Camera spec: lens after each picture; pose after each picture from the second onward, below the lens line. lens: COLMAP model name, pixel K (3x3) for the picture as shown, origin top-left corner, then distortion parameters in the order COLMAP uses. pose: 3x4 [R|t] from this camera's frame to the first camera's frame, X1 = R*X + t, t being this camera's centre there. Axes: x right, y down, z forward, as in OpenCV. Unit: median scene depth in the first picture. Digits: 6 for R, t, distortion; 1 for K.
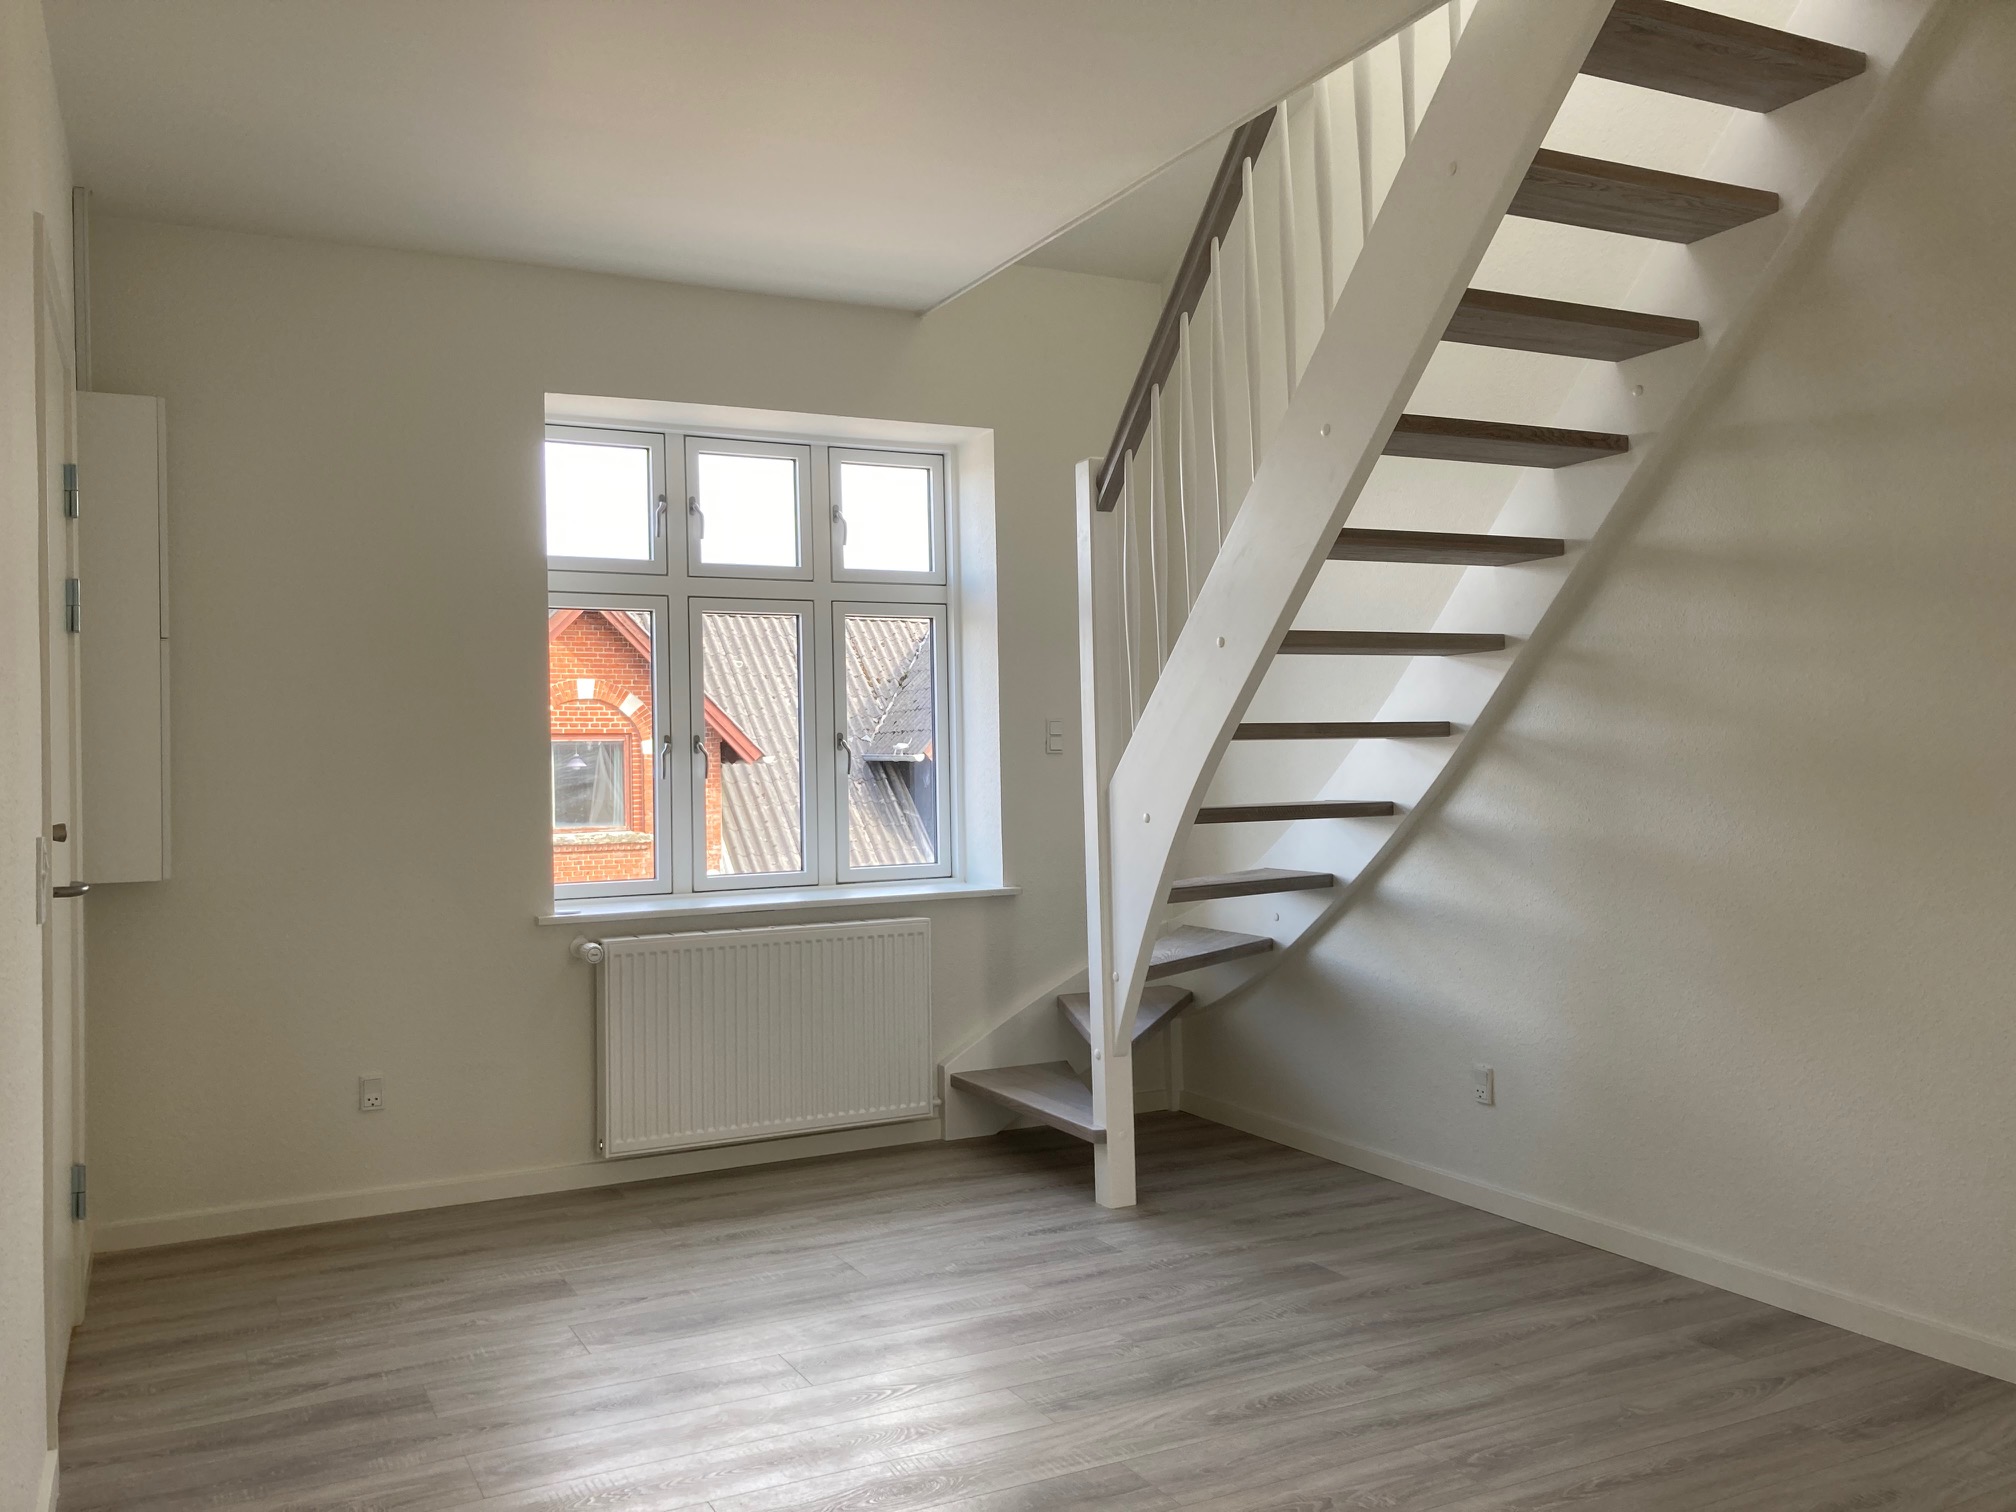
lens RADIAL K [[1632.1, 0, 966.4], [0, 1632.1, 751.0], [0, 0, 1]] dist [0.070137, -0.029104]
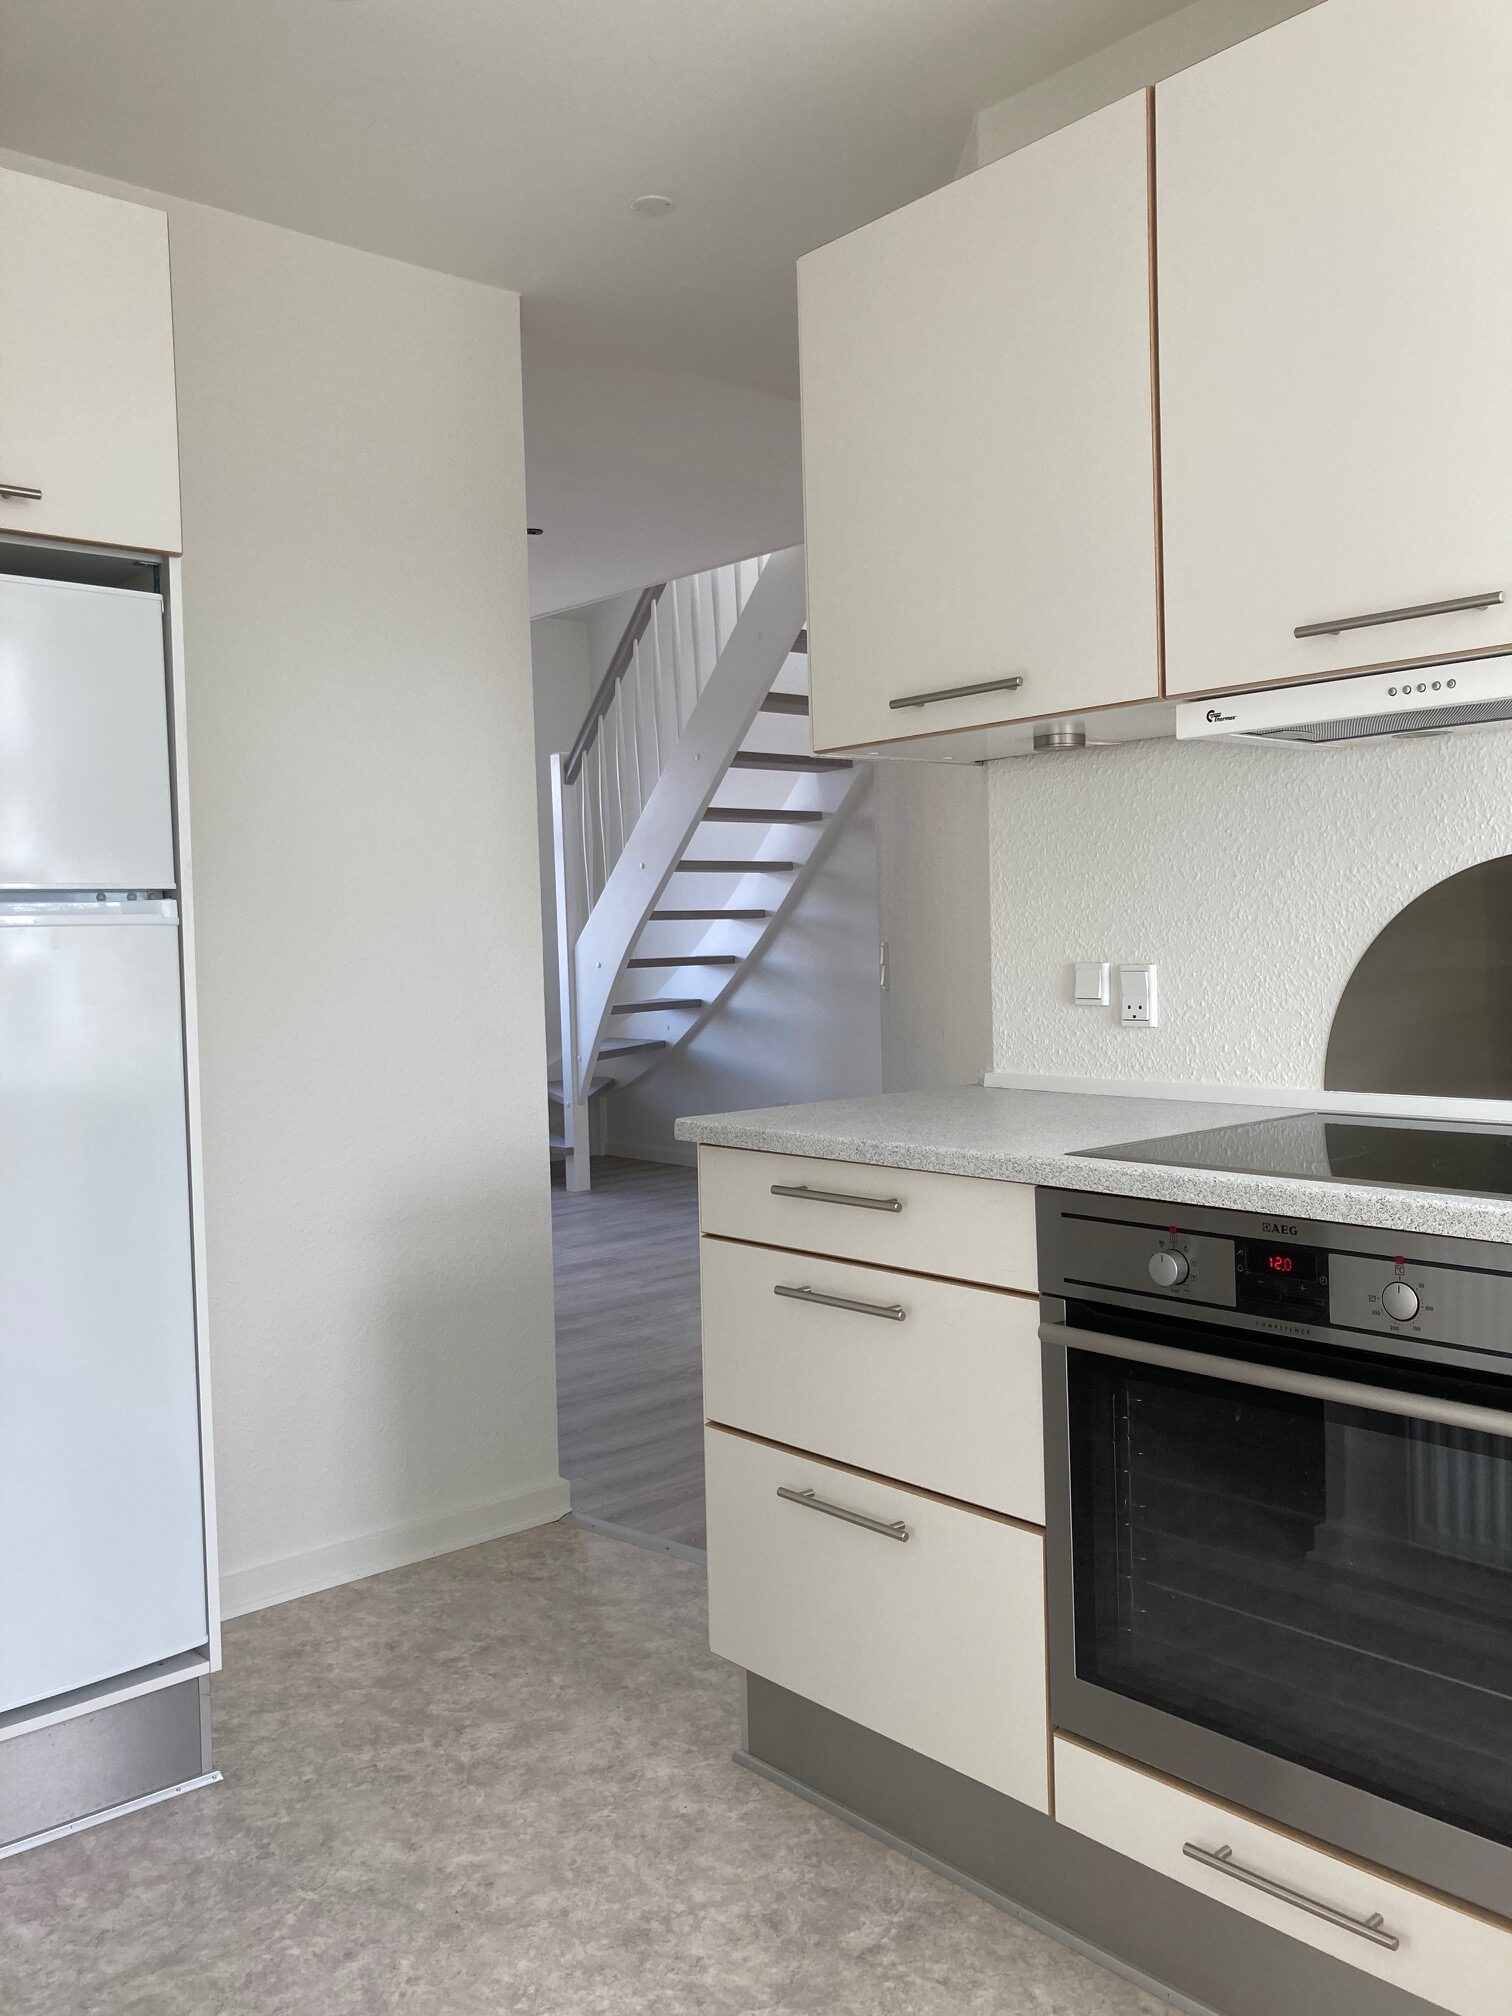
lens RADIAL K [[1632.1, 0, 764.1], [0, 1632.1, 1007.8], [0, 0, 1]] dist [0.070137, -0.029104]
pose [[0.963026, -0.017735, 0.268824, -0.184905], [0.004547, 0.998759, 0.049604, 0.000722], [-0.269370, -0.046547, 0.961911, -0.709915]]
